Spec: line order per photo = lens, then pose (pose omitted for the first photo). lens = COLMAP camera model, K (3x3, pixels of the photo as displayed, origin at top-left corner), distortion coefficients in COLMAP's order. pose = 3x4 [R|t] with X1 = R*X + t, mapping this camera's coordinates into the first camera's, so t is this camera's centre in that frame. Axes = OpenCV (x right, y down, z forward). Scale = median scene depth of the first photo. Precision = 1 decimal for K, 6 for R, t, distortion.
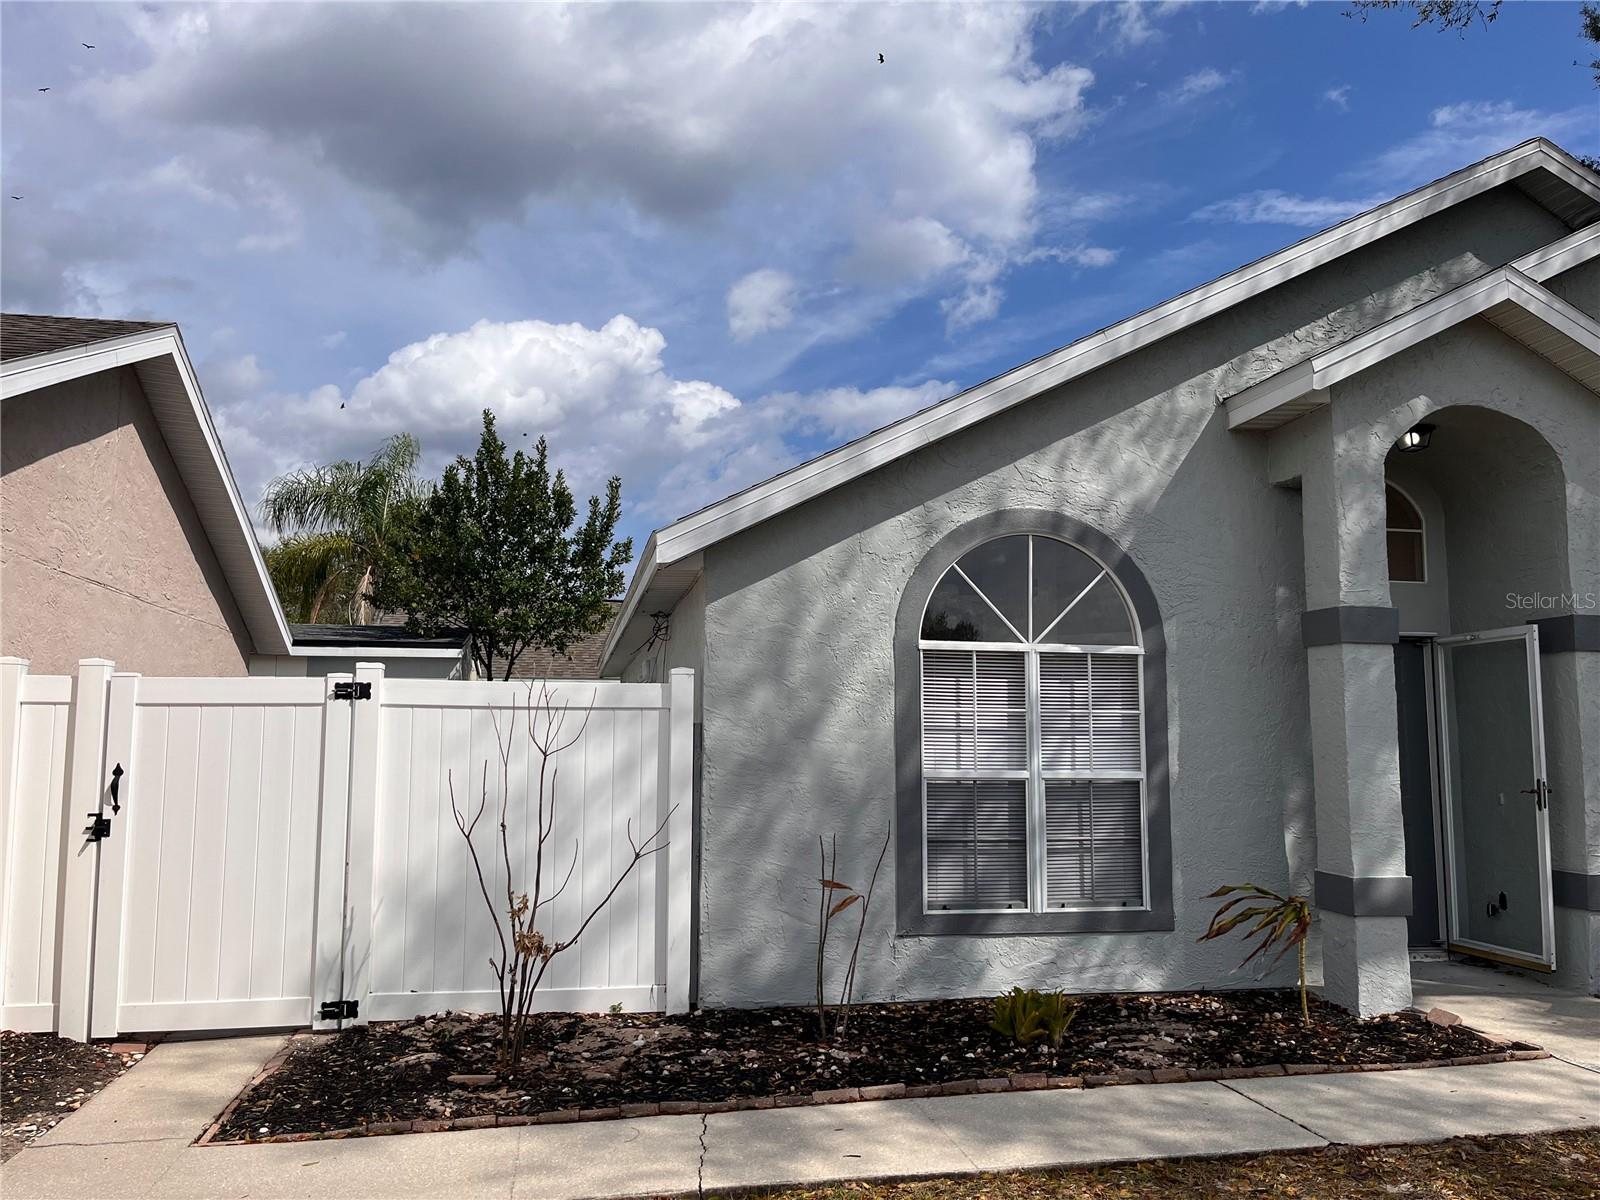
lens RADIAL K [[1246.0, 0, 800.0], [0, 1246.0, 600.0], [0, 0, 1]] dist [0.082180, -0.109857]
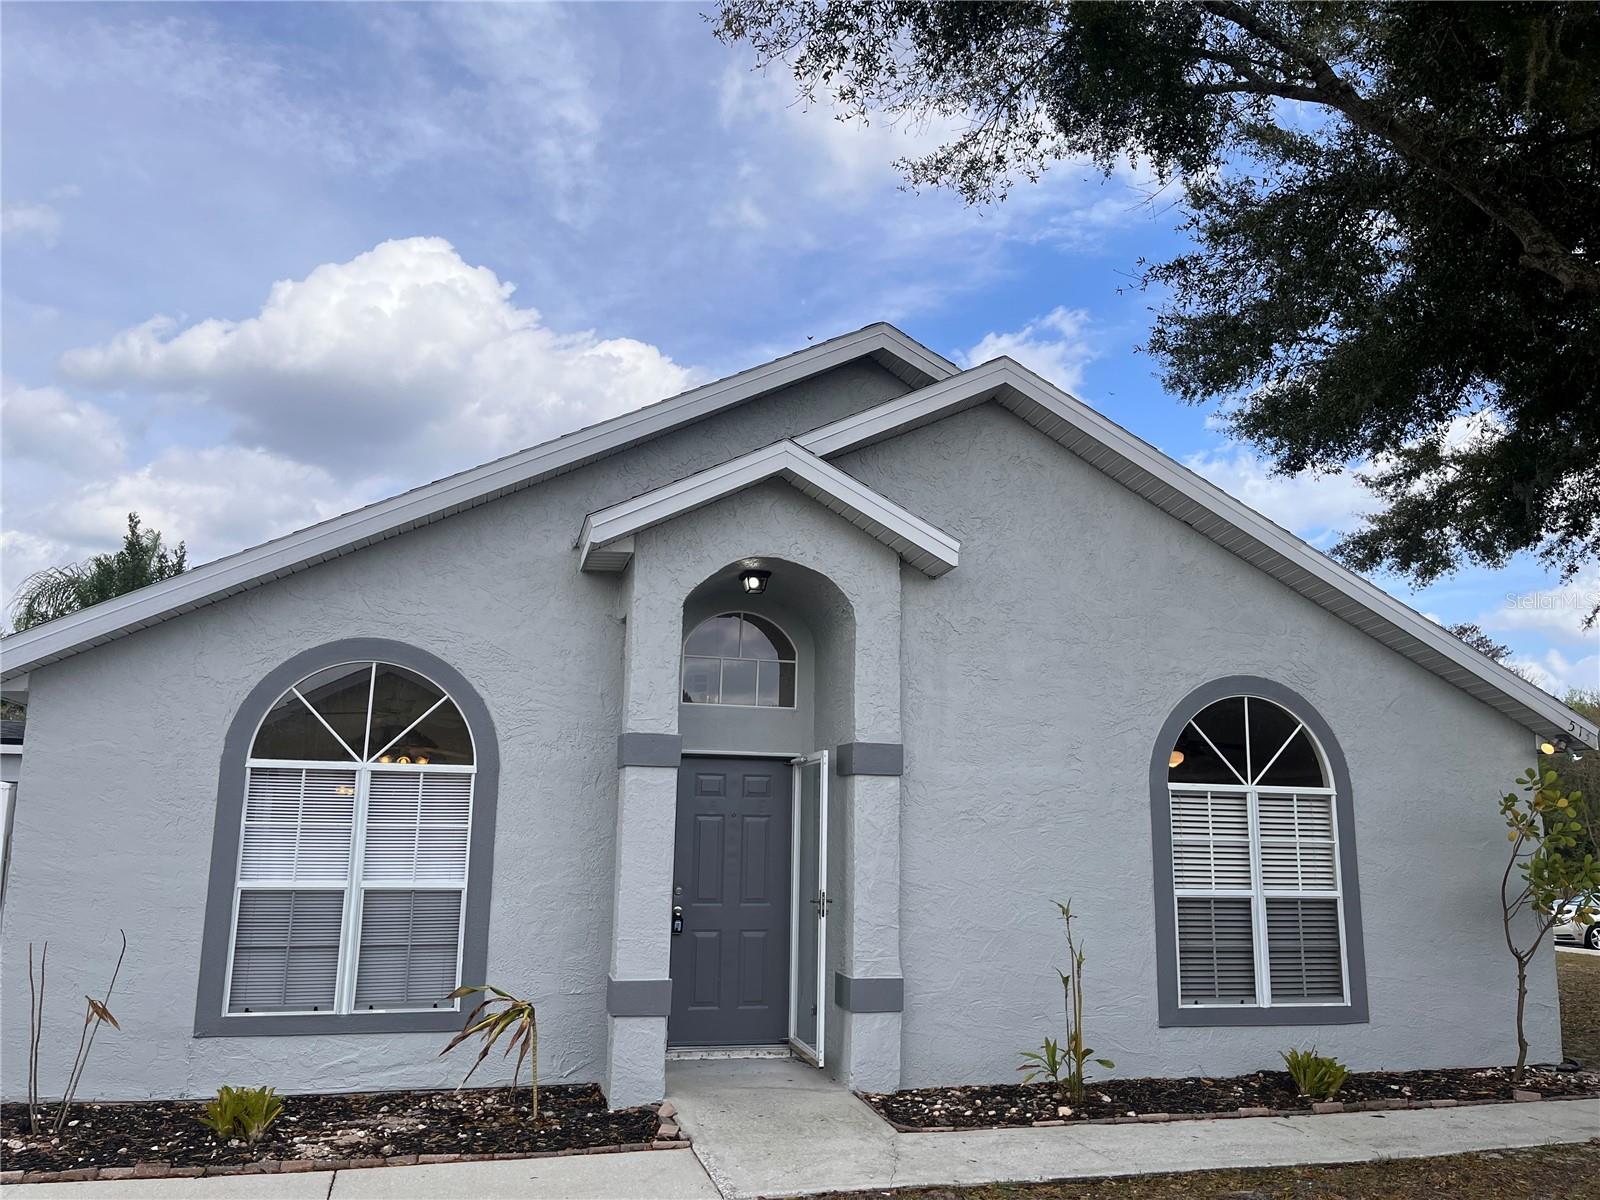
lens RADIAL K [[1246.0, 0, 800.0], [0, 1246.0, 600.0], [0, 0, 1]] dist [0.082180, -0.109857]
pose [[0.998653, 0.022106, 0.046944, 0.513281], [-0.018804, 0.997395, -0.069646, -0.037755], [-0.048361, 0.068670, 0.996467, -0.124358]]
